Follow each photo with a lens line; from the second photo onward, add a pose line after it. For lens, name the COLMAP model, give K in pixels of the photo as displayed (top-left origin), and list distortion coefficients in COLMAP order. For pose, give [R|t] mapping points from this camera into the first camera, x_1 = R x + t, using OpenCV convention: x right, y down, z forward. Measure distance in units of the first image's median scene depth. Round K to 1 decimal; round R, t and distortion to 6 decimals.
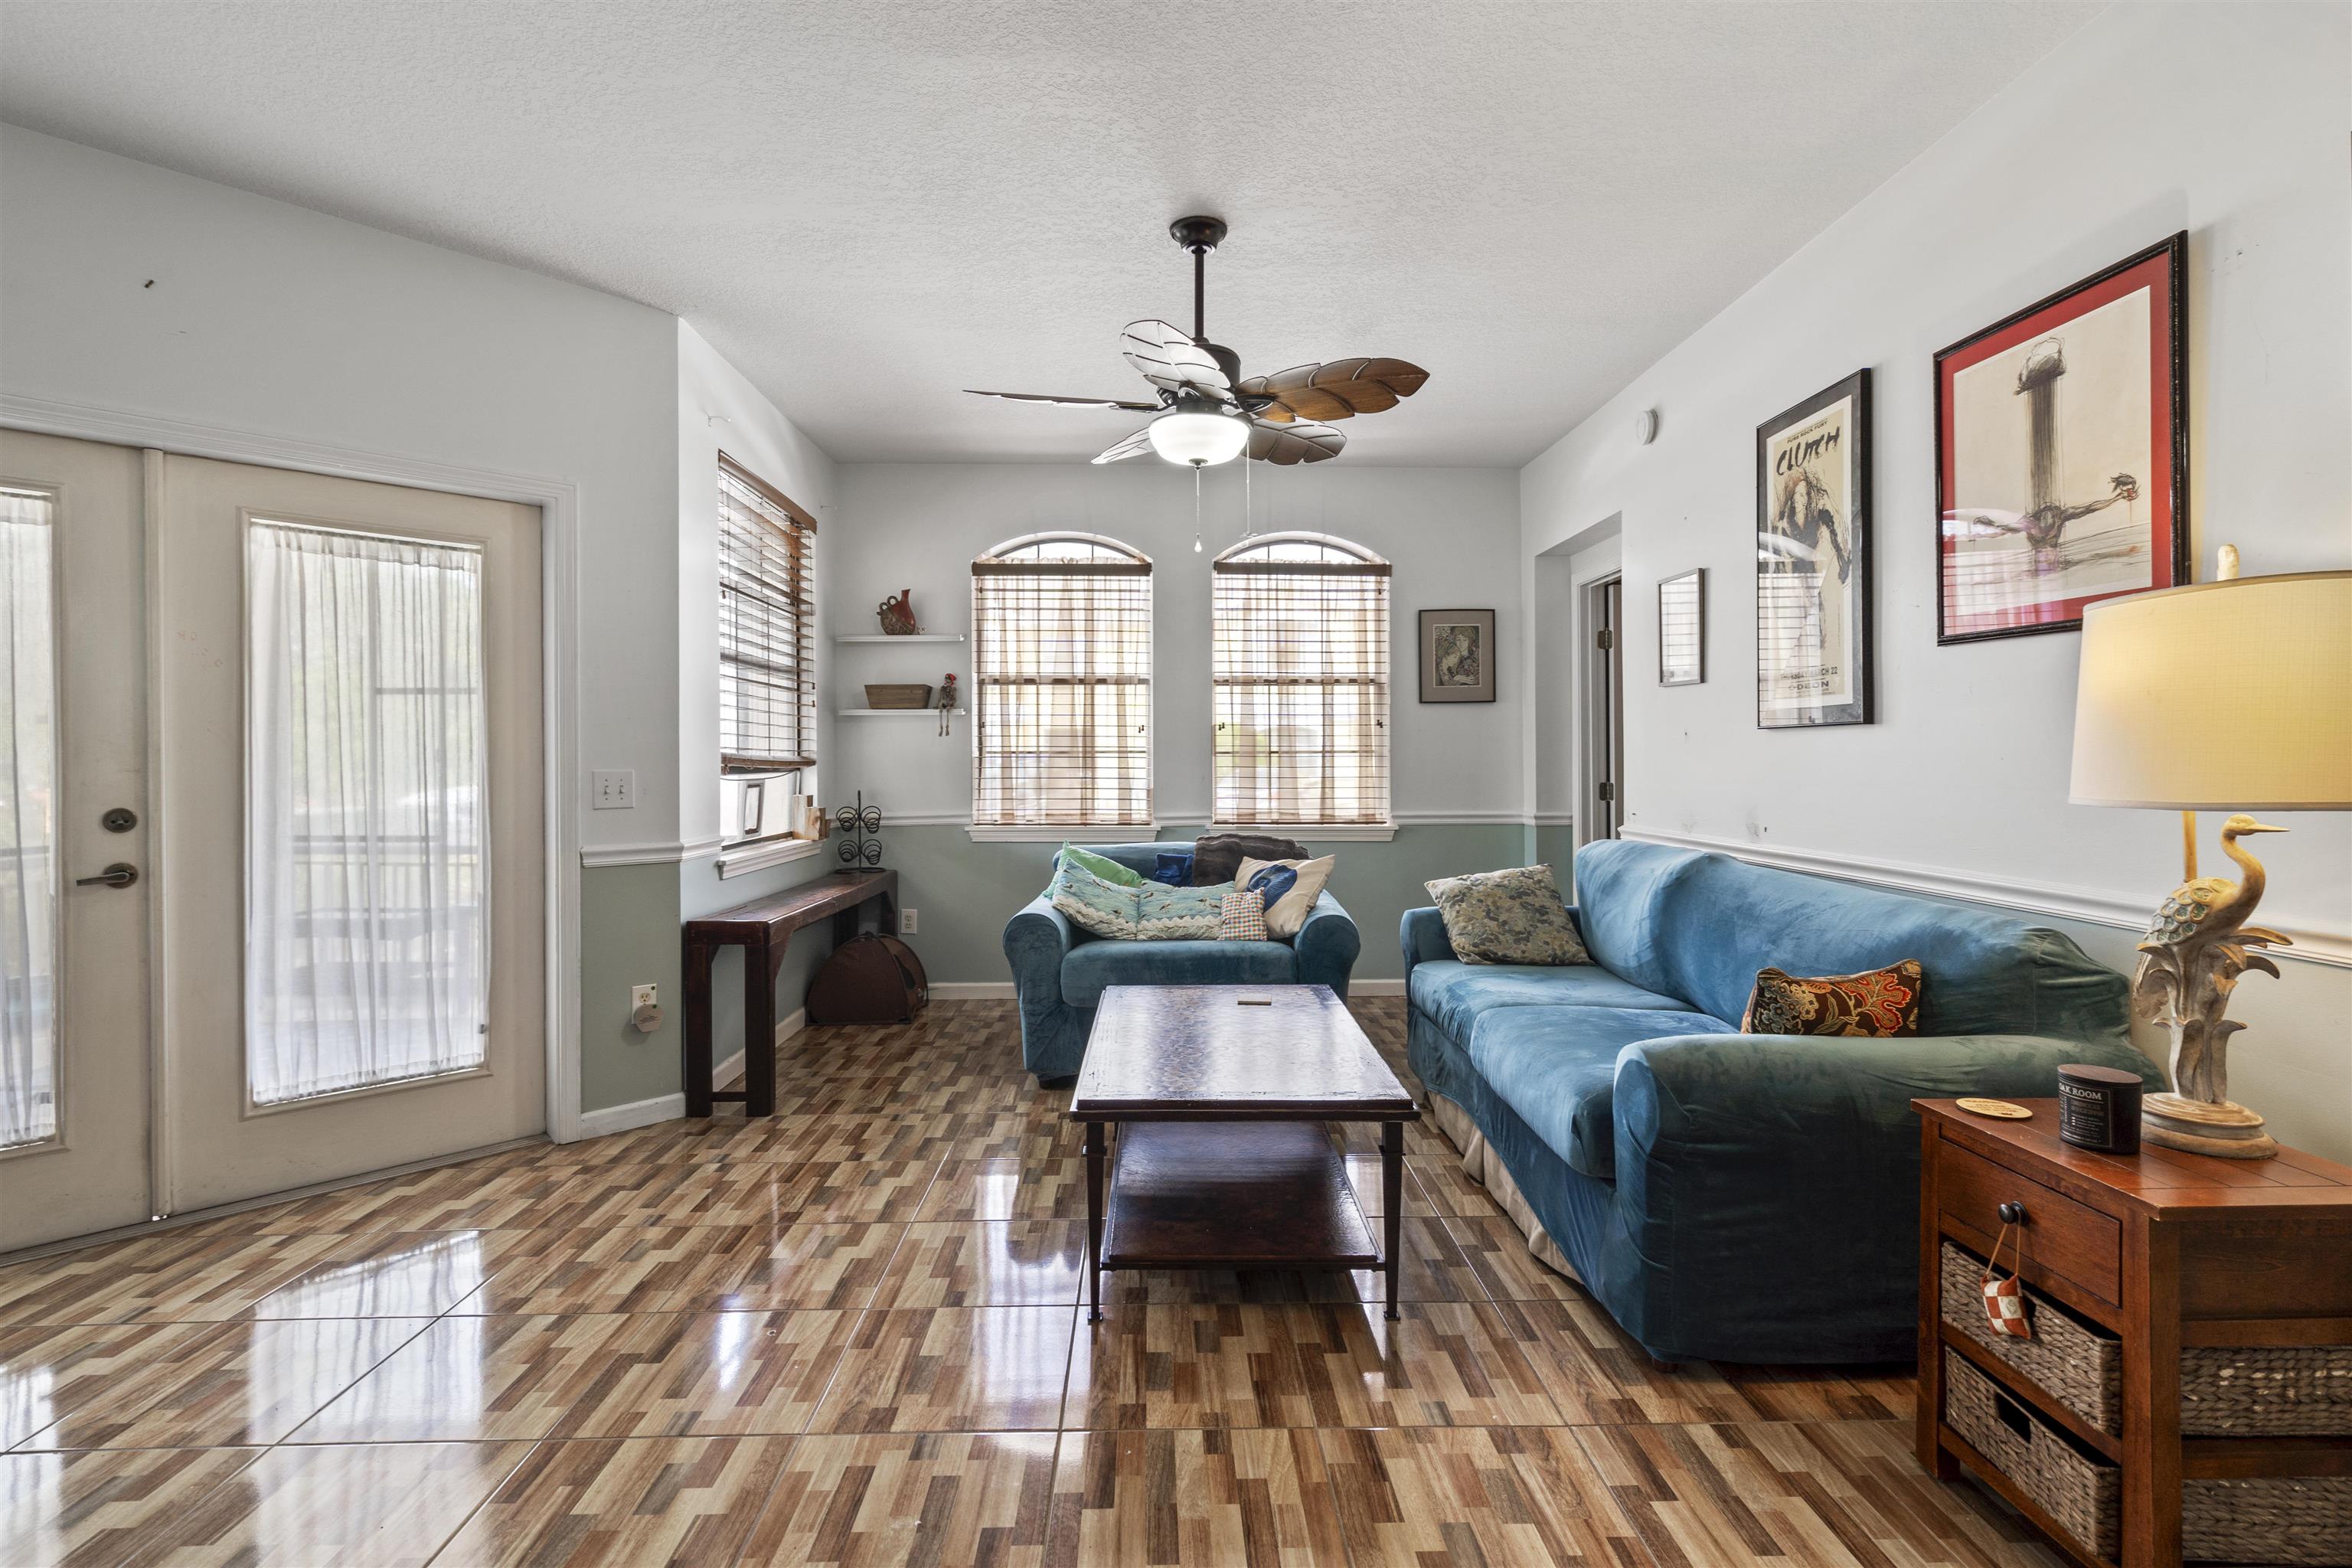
lens RADIAL K [[1118.9, 0, 1176.1], [0, 1118.9, 771.0], [0, 0, 1]] dist [-0.001671, -0.000860]
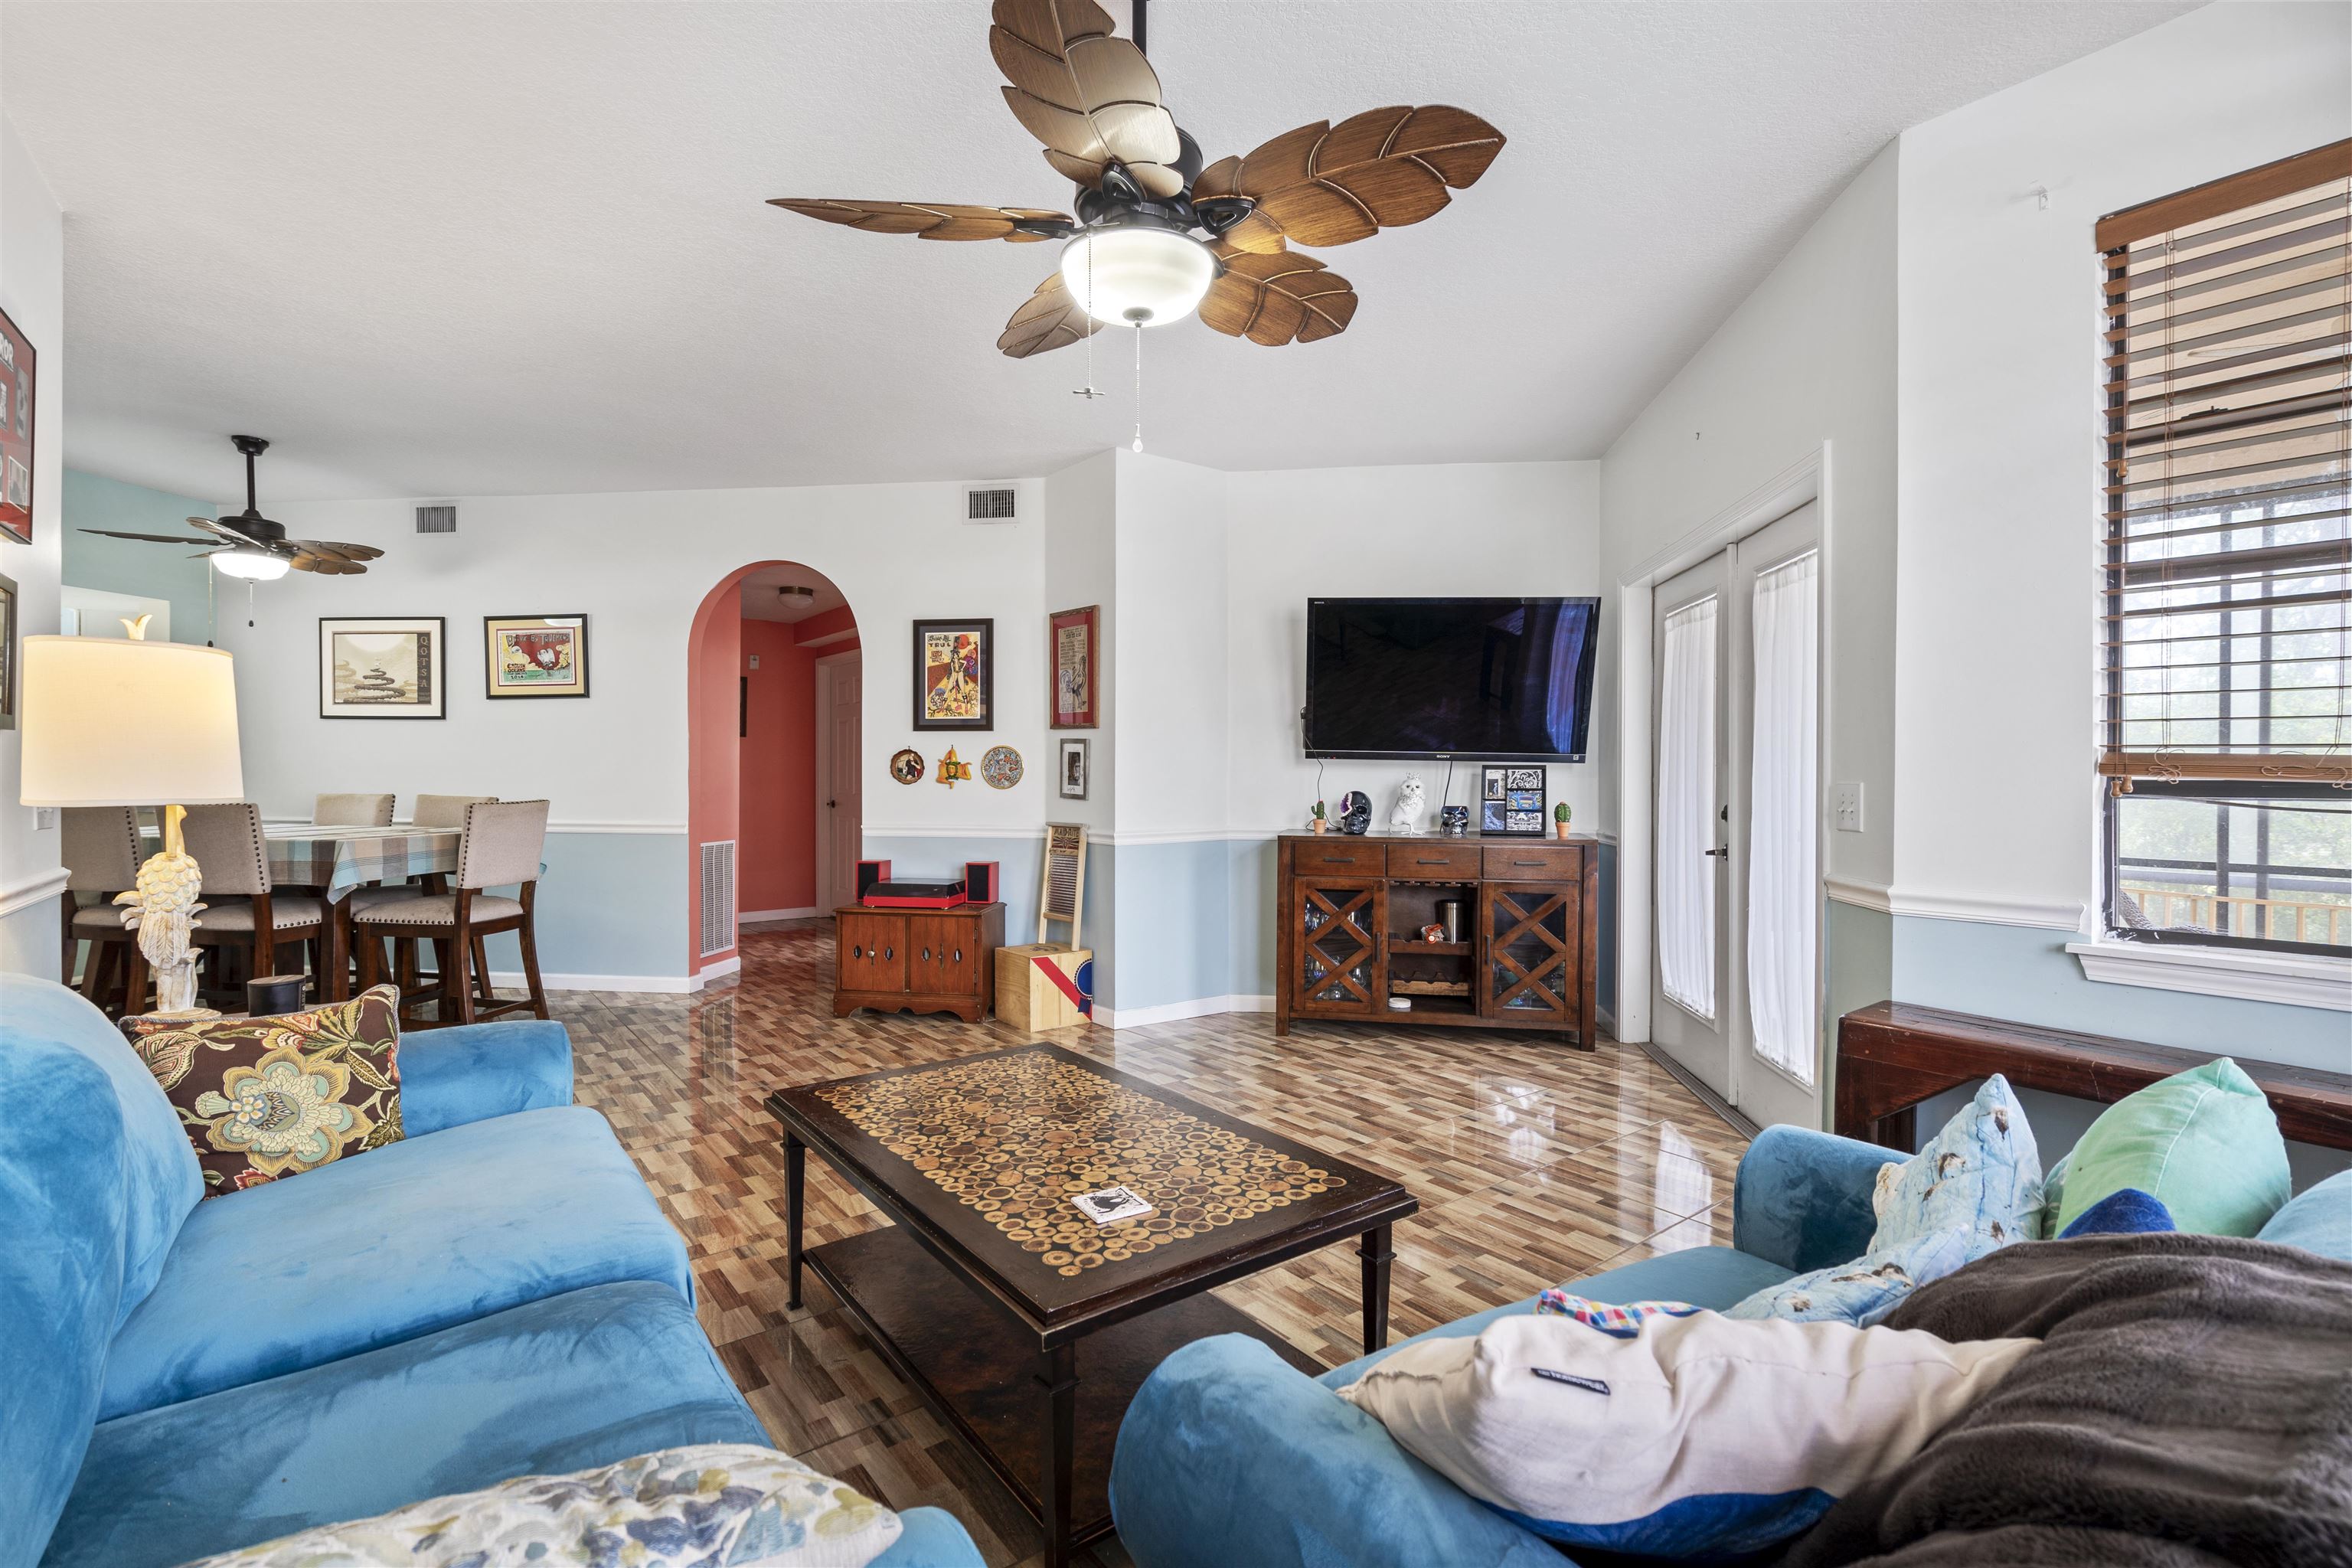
lens RADIAL K [[1065.6, 0, 1177.9], [0, 1065.6, 780.0], [0, 0, 1]] dist [-0.003223, 0.001491]
pose [[-0.807628, 0.000538, -0.589693, 0.335018], [-0.010577, 0.999825, 0.015399, -0.008931], [0.589598, 0.018674, -0.807481, 1.373528]]
